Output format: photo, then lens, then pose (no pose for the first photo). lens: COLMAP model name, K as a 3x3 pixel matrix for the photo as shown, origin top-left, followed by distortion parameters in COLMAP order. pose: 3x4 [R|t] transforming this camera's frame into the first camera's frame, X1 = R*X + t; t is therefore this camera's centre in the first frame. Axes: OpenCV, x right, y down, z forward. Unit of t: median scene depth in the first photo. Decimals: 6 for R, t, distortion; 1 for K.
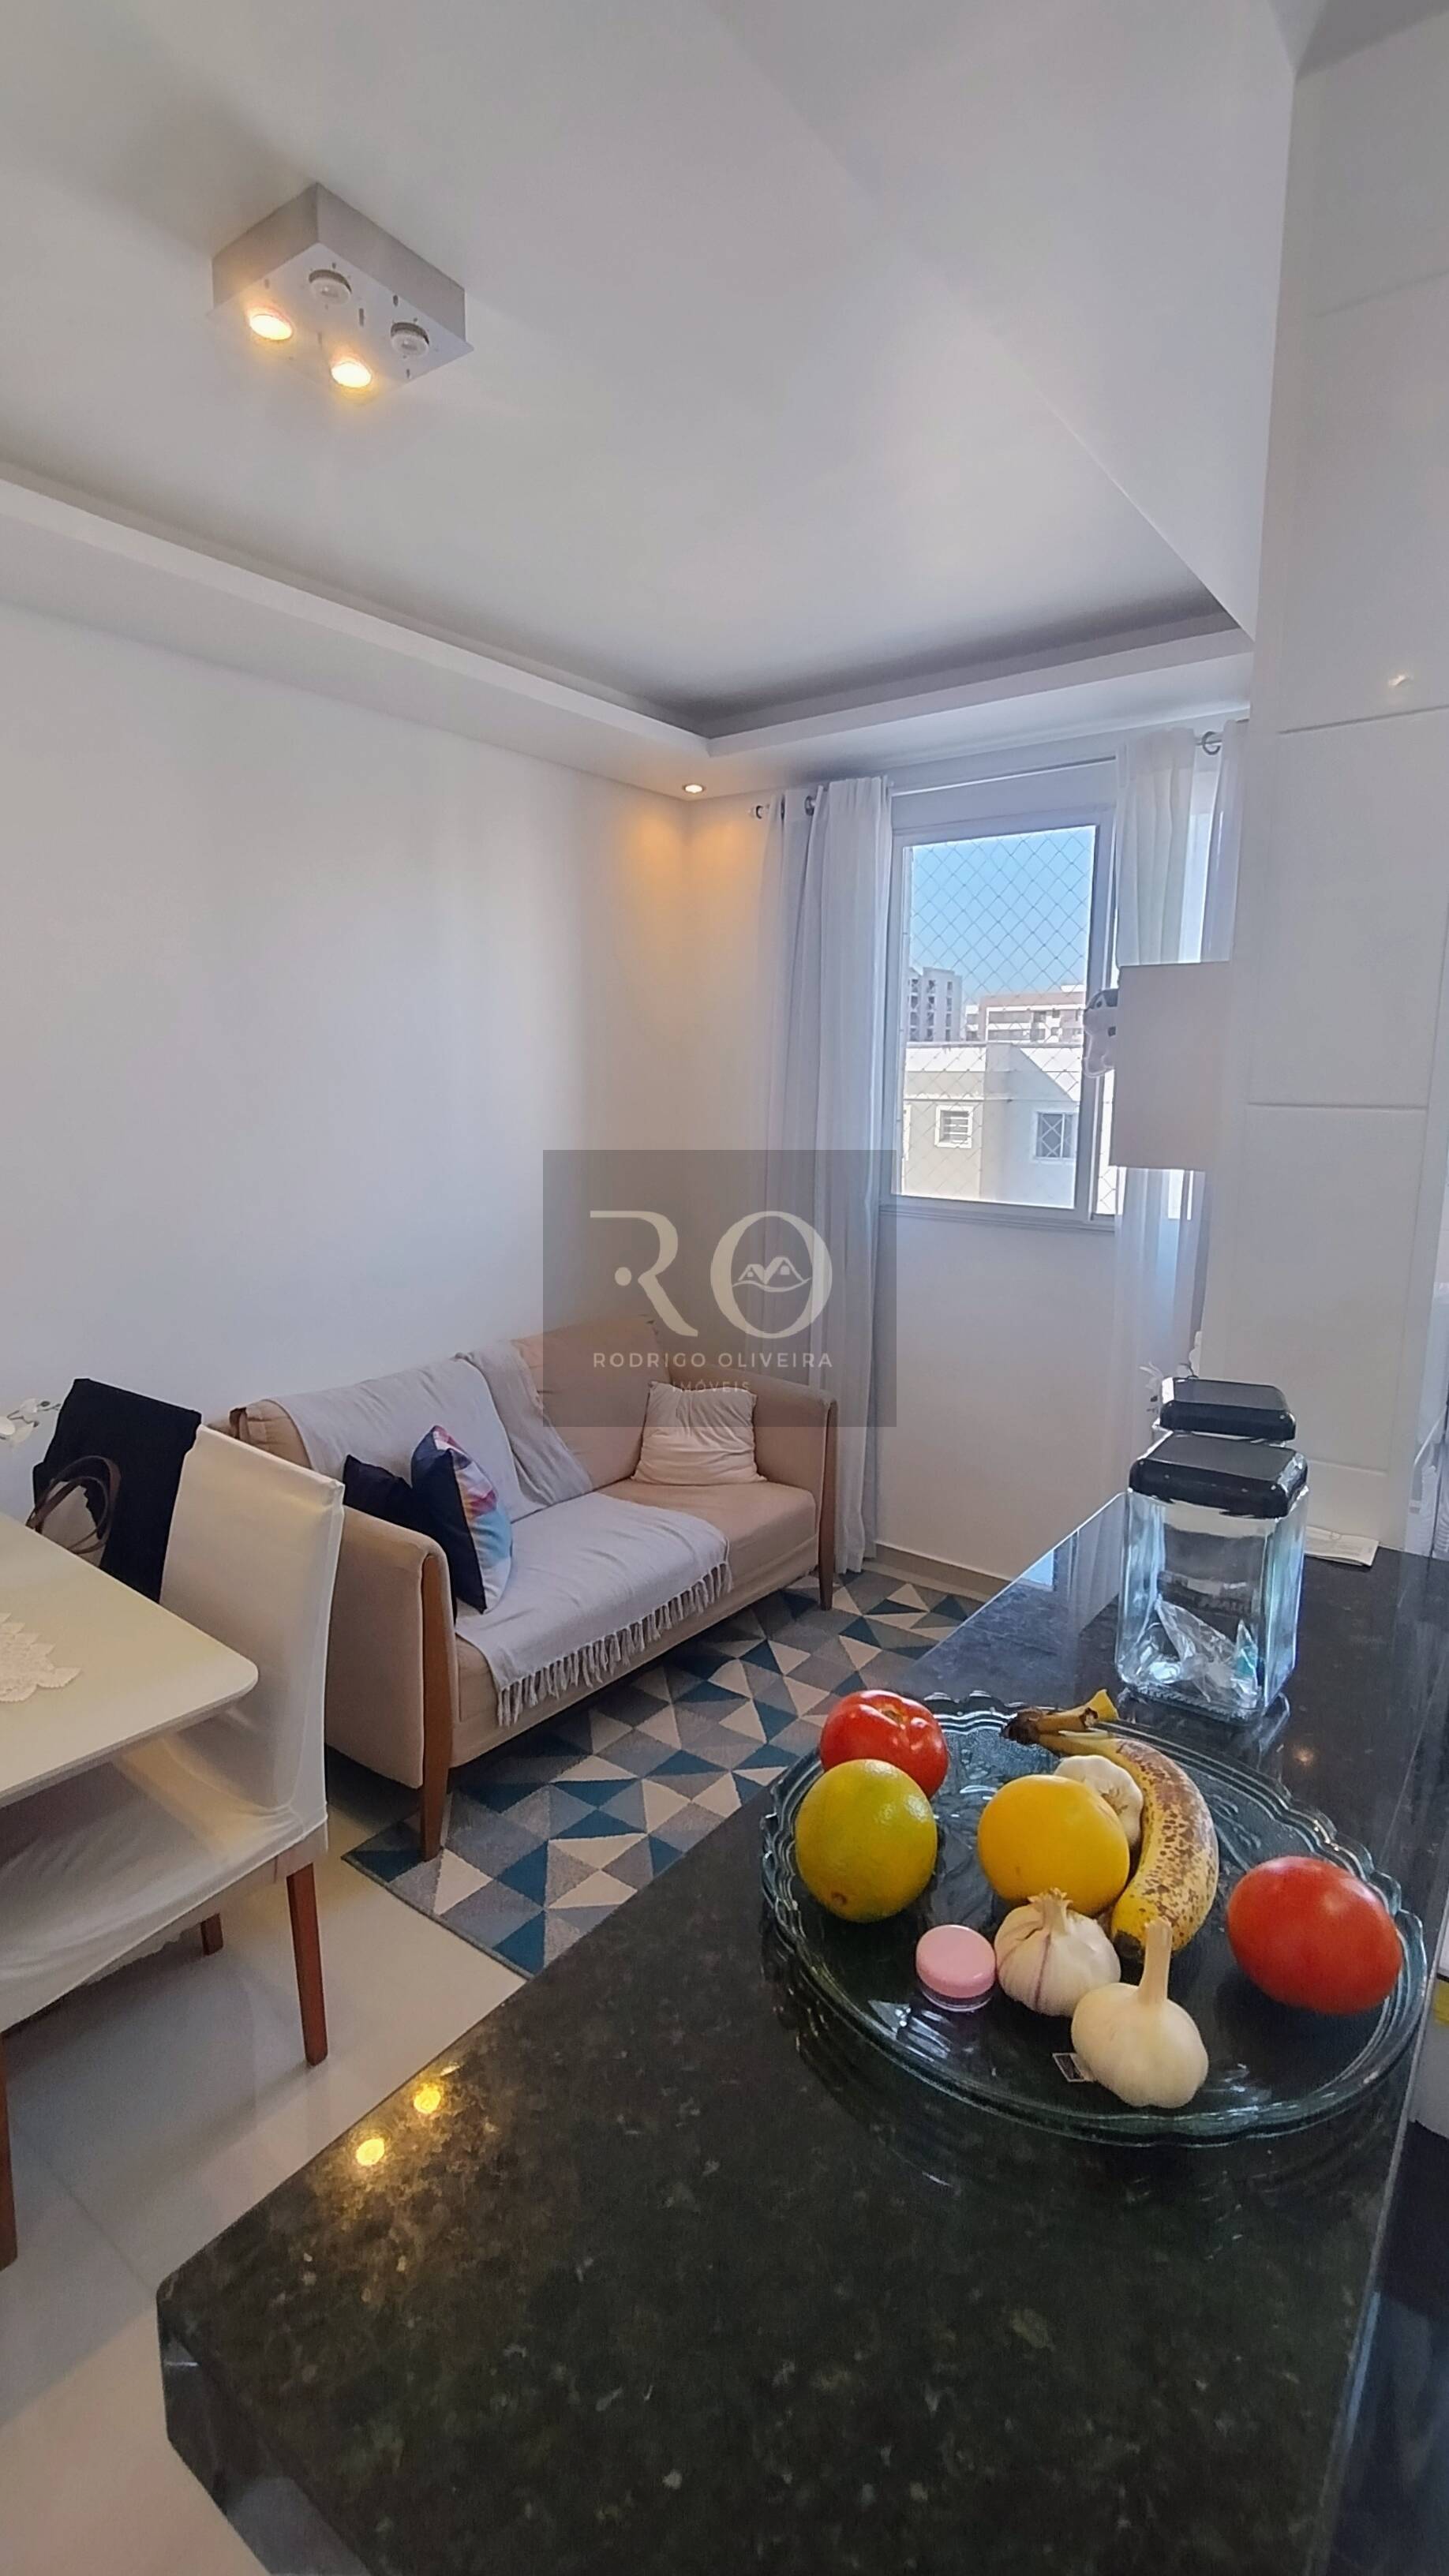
lens RADIAL K [[1189.7, 0, 723.1], [0, 1189.7, 1284.2], [0, 0, 1]] dist [-0.002024, 0.001280]
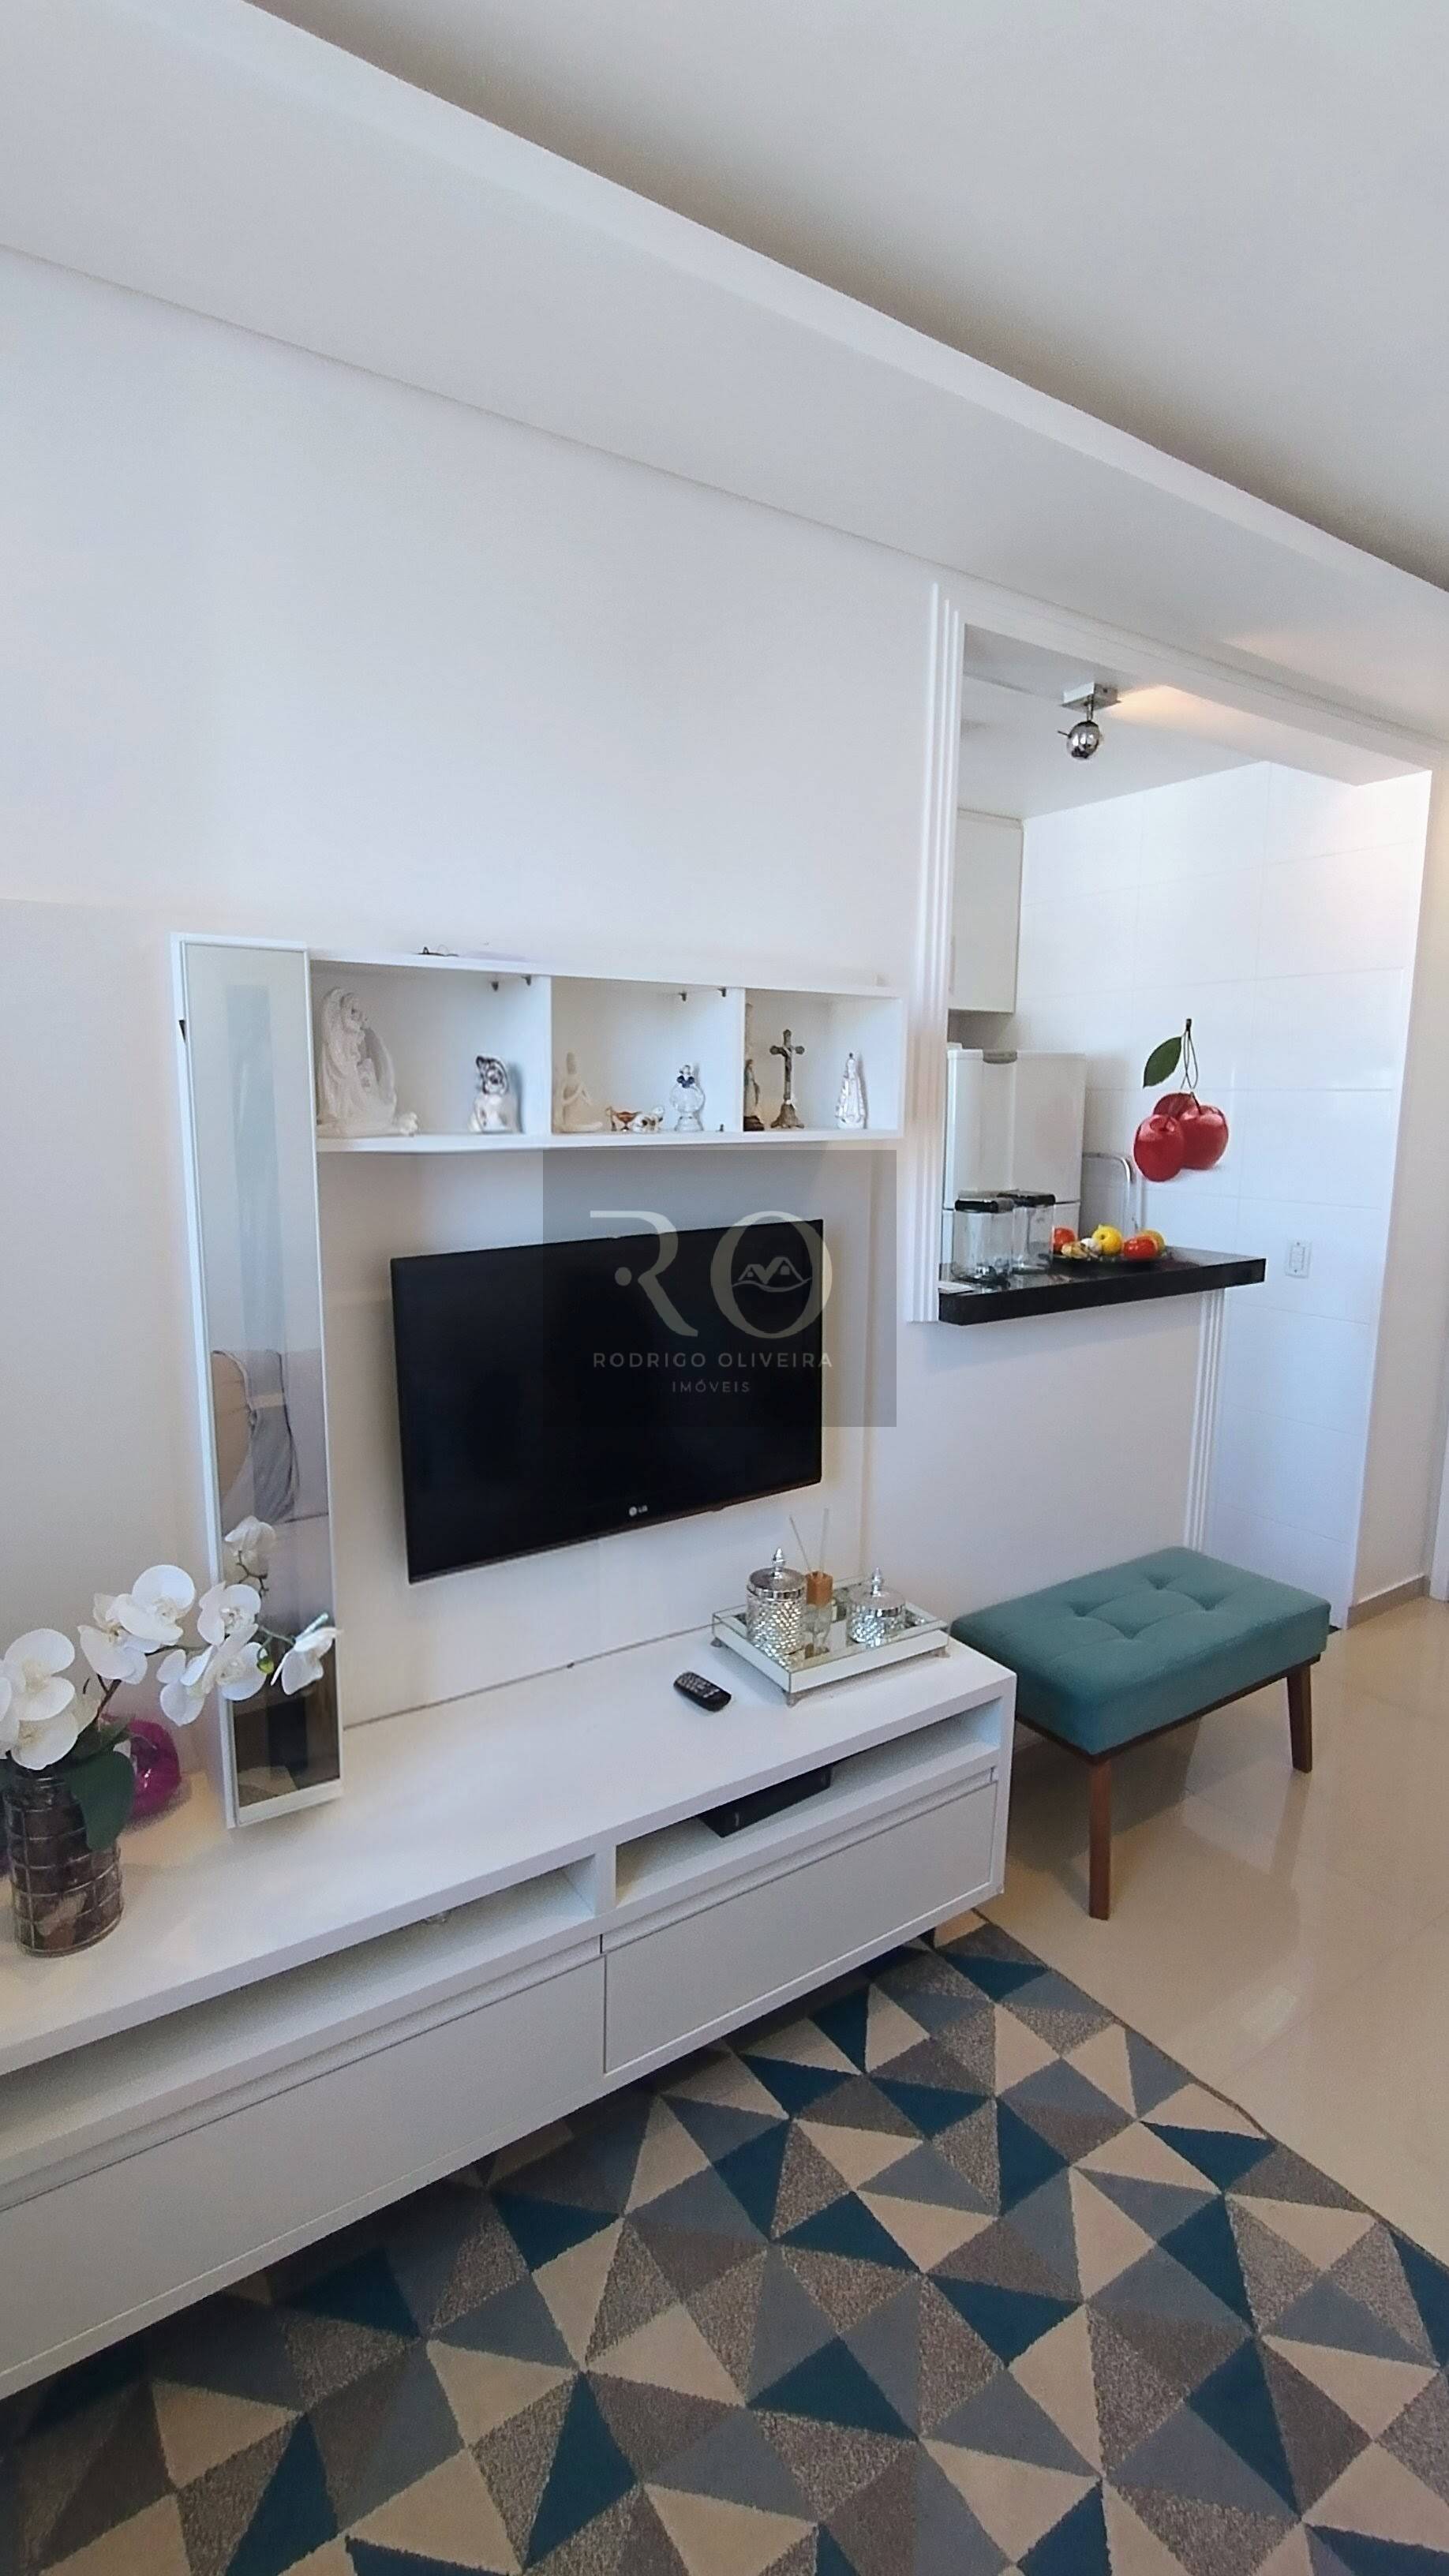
lens RADIAL K [[1189.7, 0, 723.1], [0, 1189.7, 1284.2], [0, 0, 1]] dist [-0.002024, 0.001280]
pose [[-0.944943, -0.070575, 0.319533, 0.035533], [0.035182, 0.948895, 0.313625, -0.167747], [-0.325337, 0.307600, -0.894169, 1.038516]]
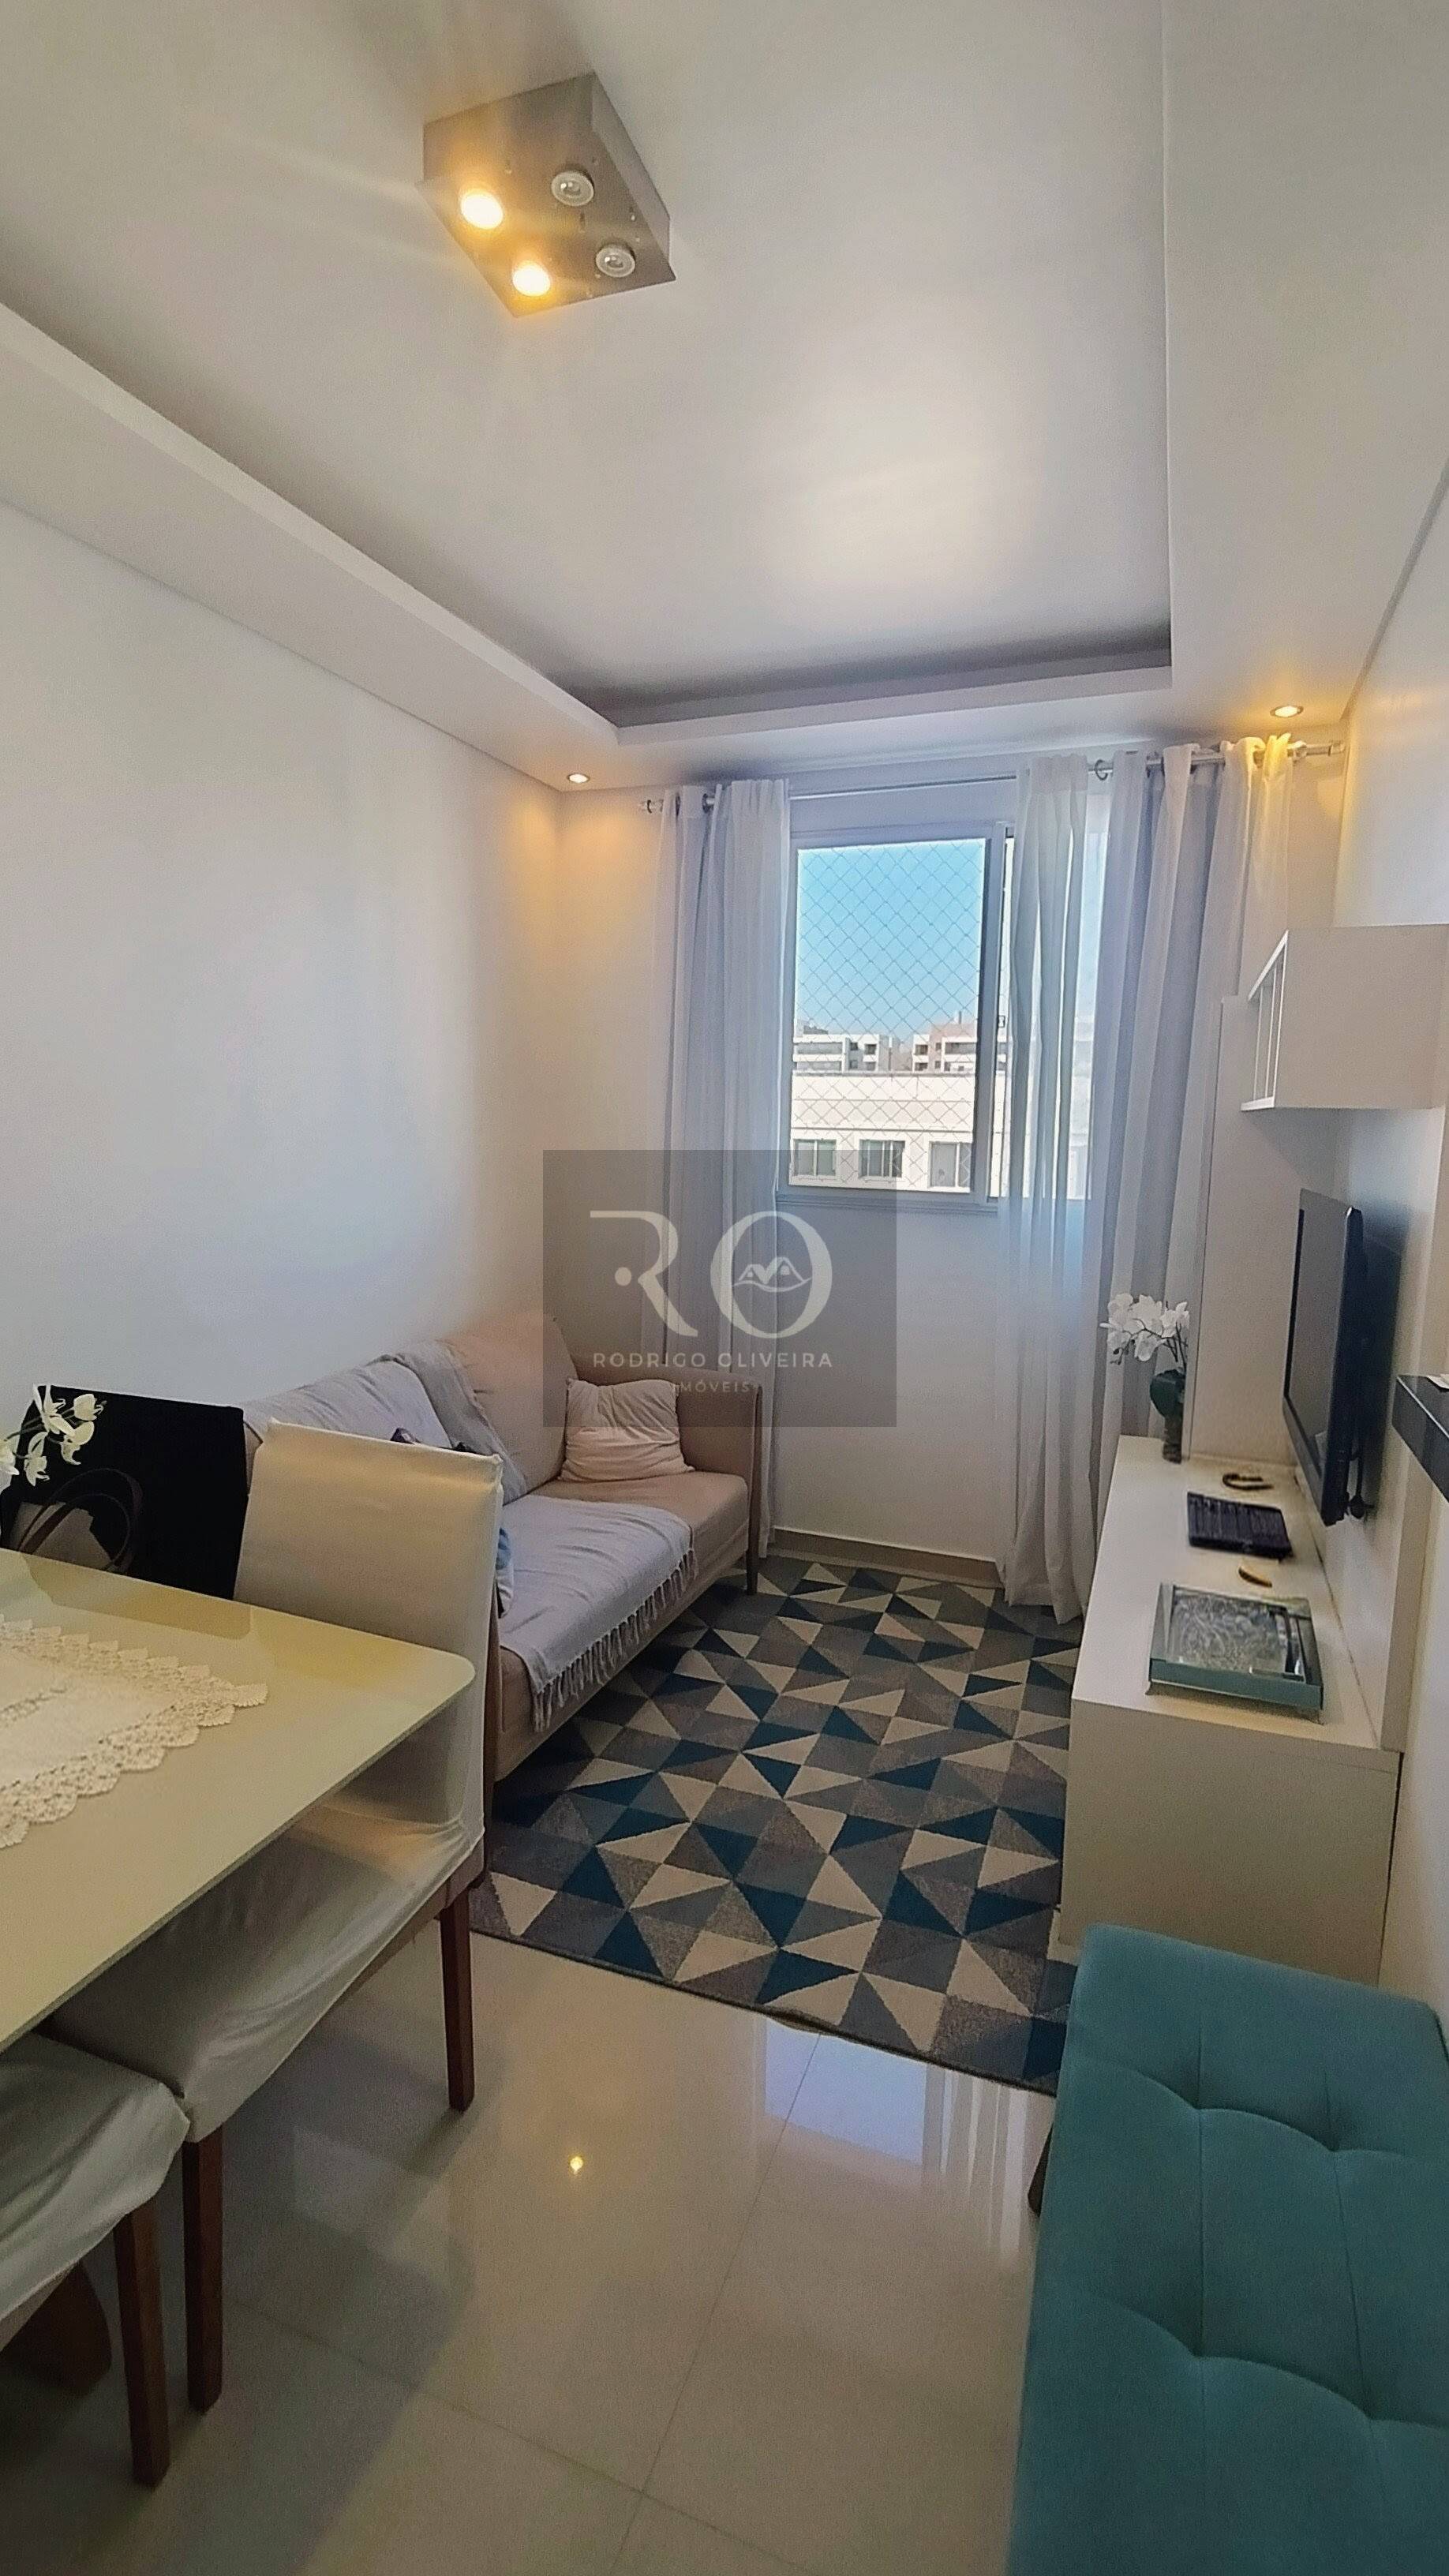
lens RADIAL K [[1187.5, 0, 728.9], [0, 1187.5, 1284.2], [0, 0, 1]] dist [-0.004574, -0.000482]
pose [[0.959713, -0.034826, 0.278815, -0.218587], [0.041653, 0.998959, -0.018598, 0.030360], [-0.277878, 0.029463, 0.960165, 0.032773]]
